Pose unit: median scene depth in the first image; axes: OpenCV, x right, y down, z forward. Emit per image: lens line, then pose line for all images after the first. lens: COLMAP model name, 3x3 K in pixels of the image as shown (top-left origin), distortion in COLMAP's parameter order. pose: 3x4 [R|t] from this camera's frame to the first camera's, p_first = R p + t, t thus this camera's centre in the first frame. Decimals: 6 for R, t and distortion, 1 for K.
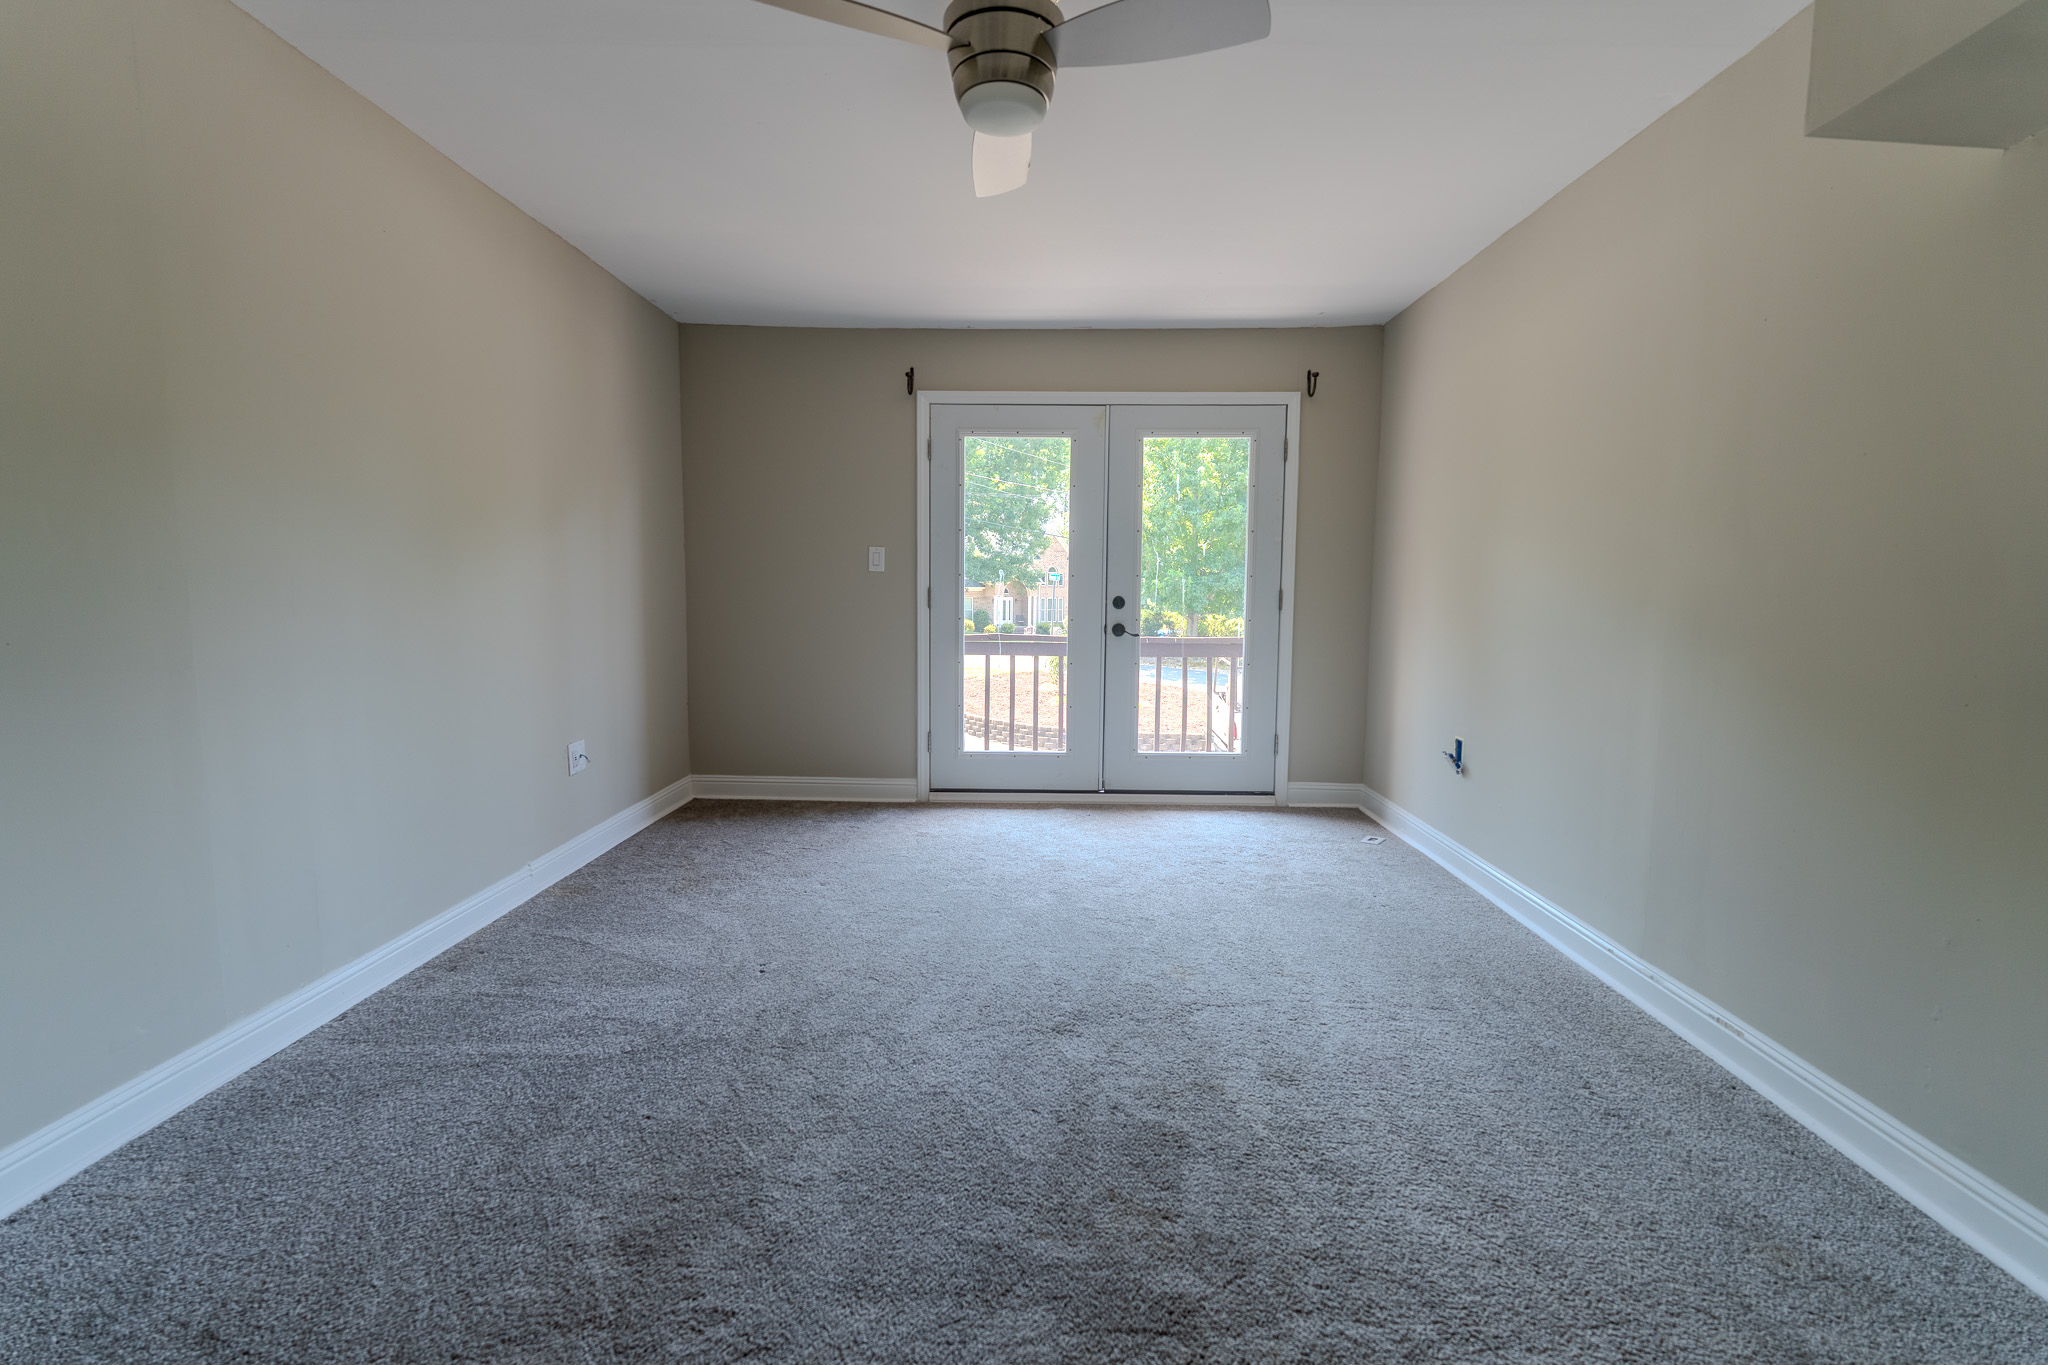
lens RADIAL K [[915.1, 0, 1030.9], [0, 915.1, 692.6], [0, 0, 1]] dist [-0.004760, 0.000320]
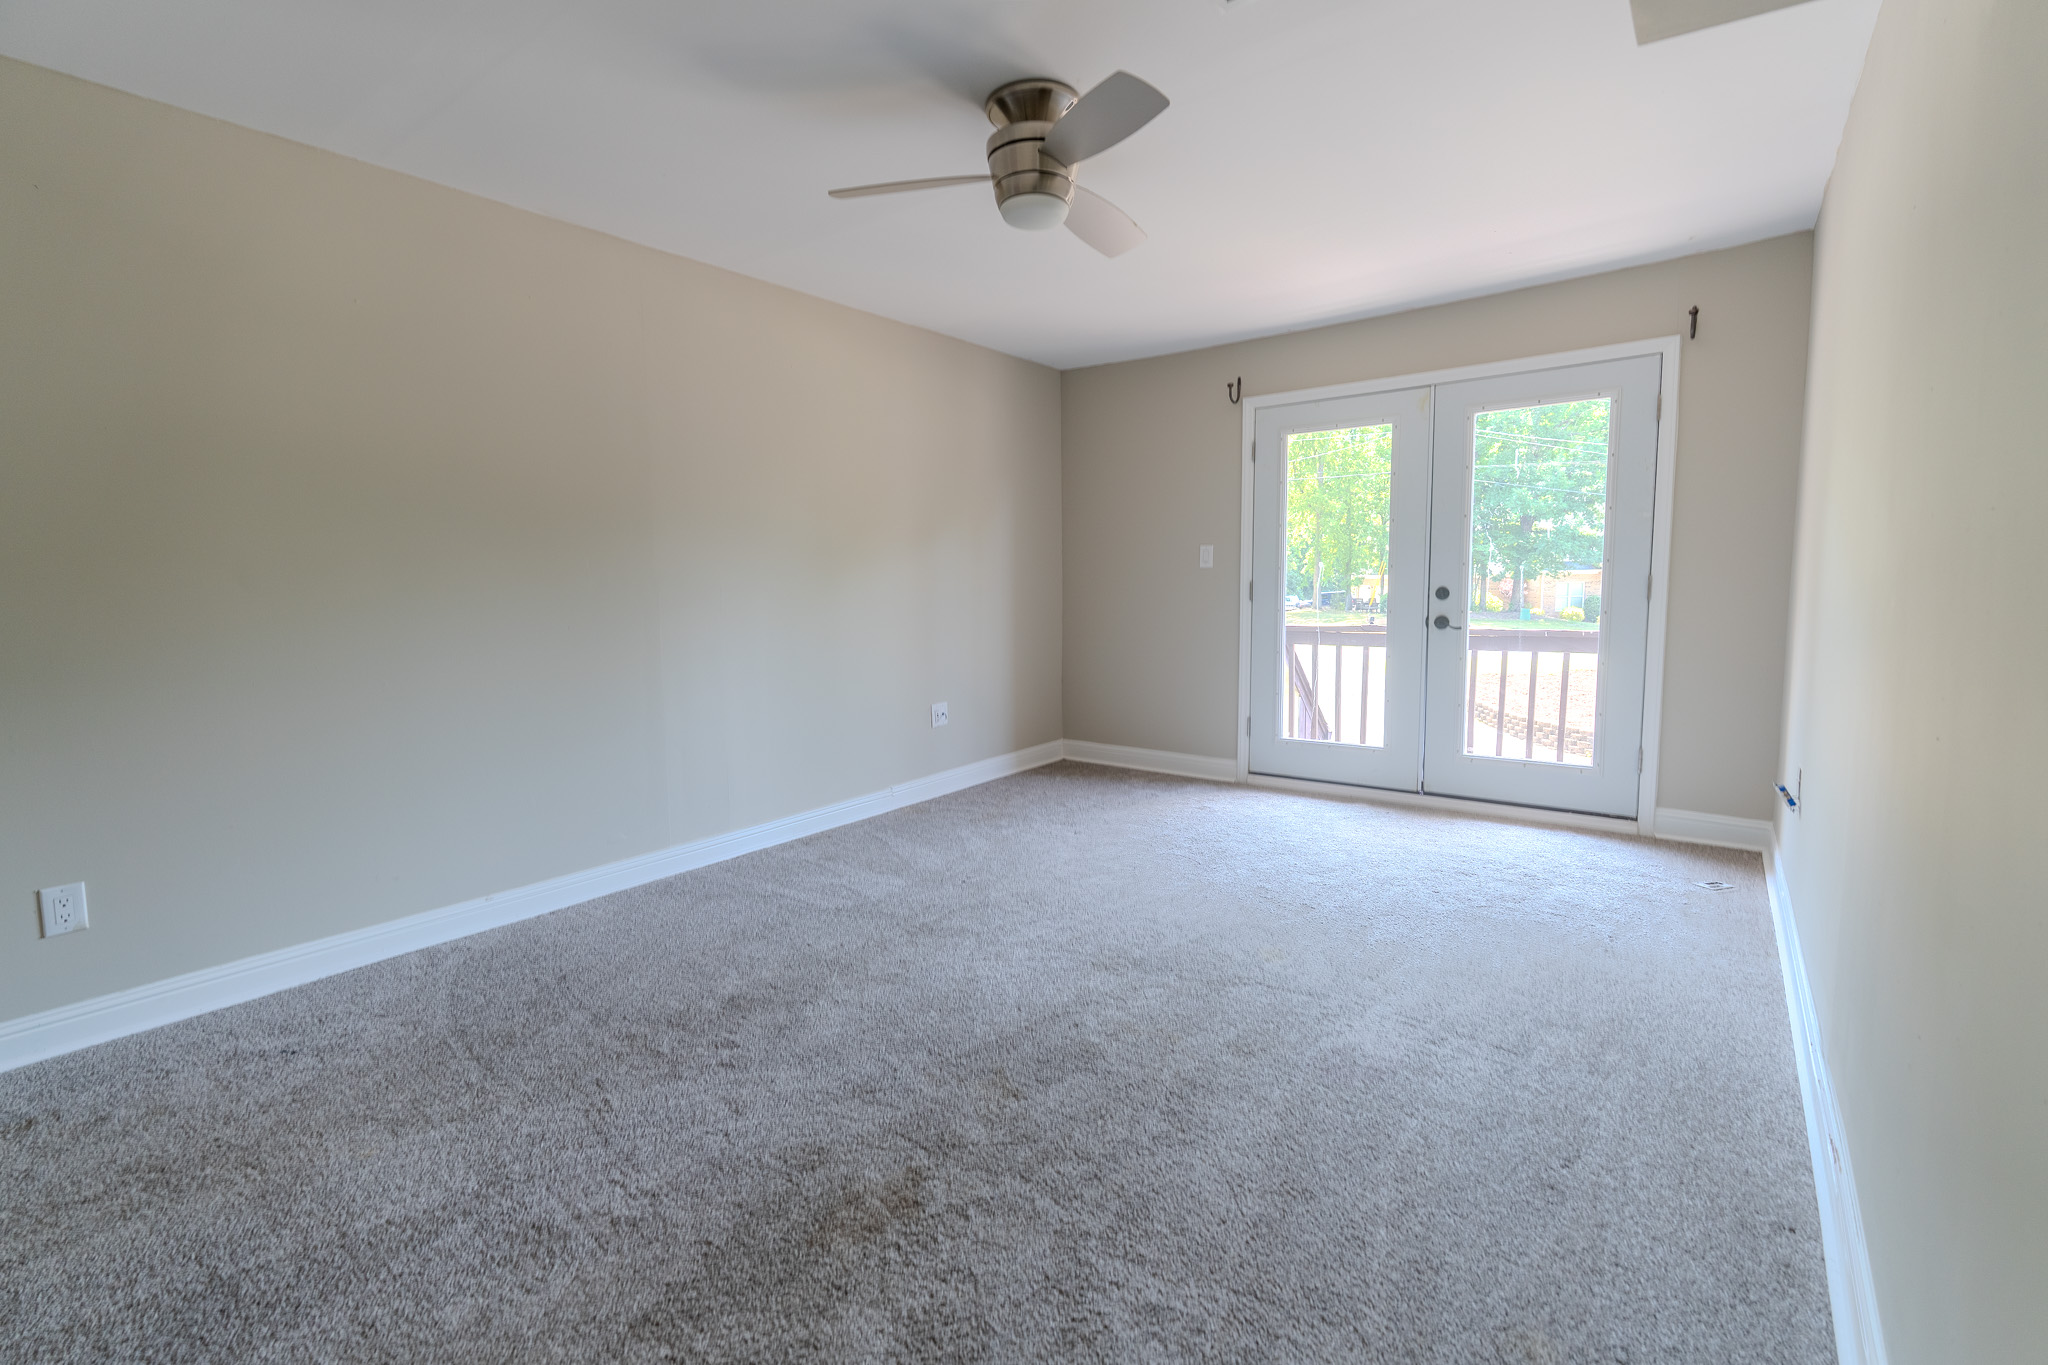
lens RADIAL K [[915.1, 0, 1039.0], [0, 915.1, 675.3], [0, 0, 1]] dist [-0.004760, 0.000320]
pose [[0.802009, 0.039970, -0.595973, 0.379364], [-0.043416, 0.999020, 0.008575, -0.004935], [0.595732, 0.018997, 0.802959, 0.002244]]
